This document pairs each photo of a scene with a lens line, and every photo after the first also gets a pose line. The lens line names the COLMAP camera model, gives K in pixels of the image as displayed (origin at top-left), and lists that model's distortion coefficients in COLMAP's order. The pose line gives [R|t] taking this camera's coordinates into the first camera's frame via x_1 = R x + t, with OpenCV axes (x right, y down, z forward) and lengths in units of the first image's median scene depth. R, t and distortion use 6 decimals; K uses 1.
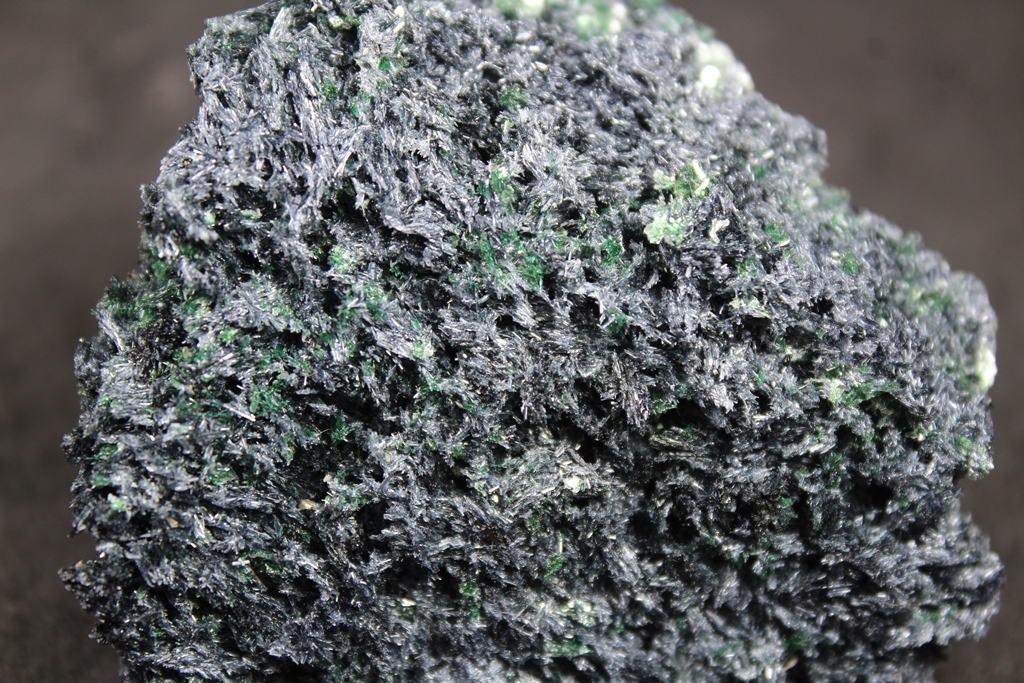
lens RADIAL K [[2657.0, 0, 514.8], [0, 2657.0, 343.6], [0, 0, 1]] dist [-0.292052, 0.000000]
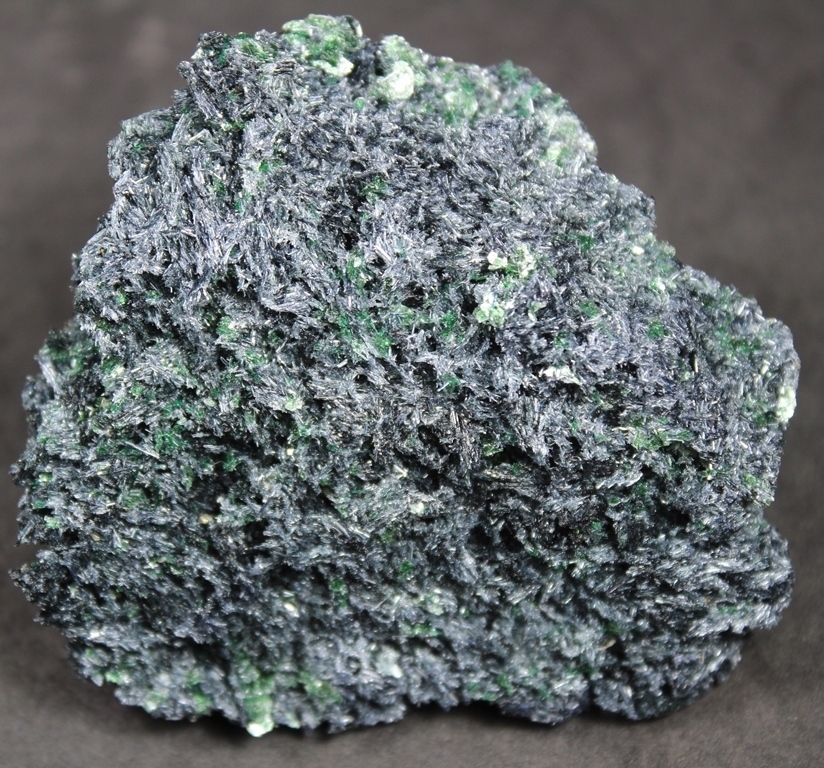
lens RADIAL K [[3689.8, 0, 412.0], [0, 3689.8, 384.0], [0, 0, 1]] dist [-0.894981, 0.000000]
pose [[0.986337, 0.035548, -0.160860, 0.290720], [0.003643, 0.971497, 0.237024, -0.406447], [0.164701, -0.234371, 0.958094, -0.618169]]
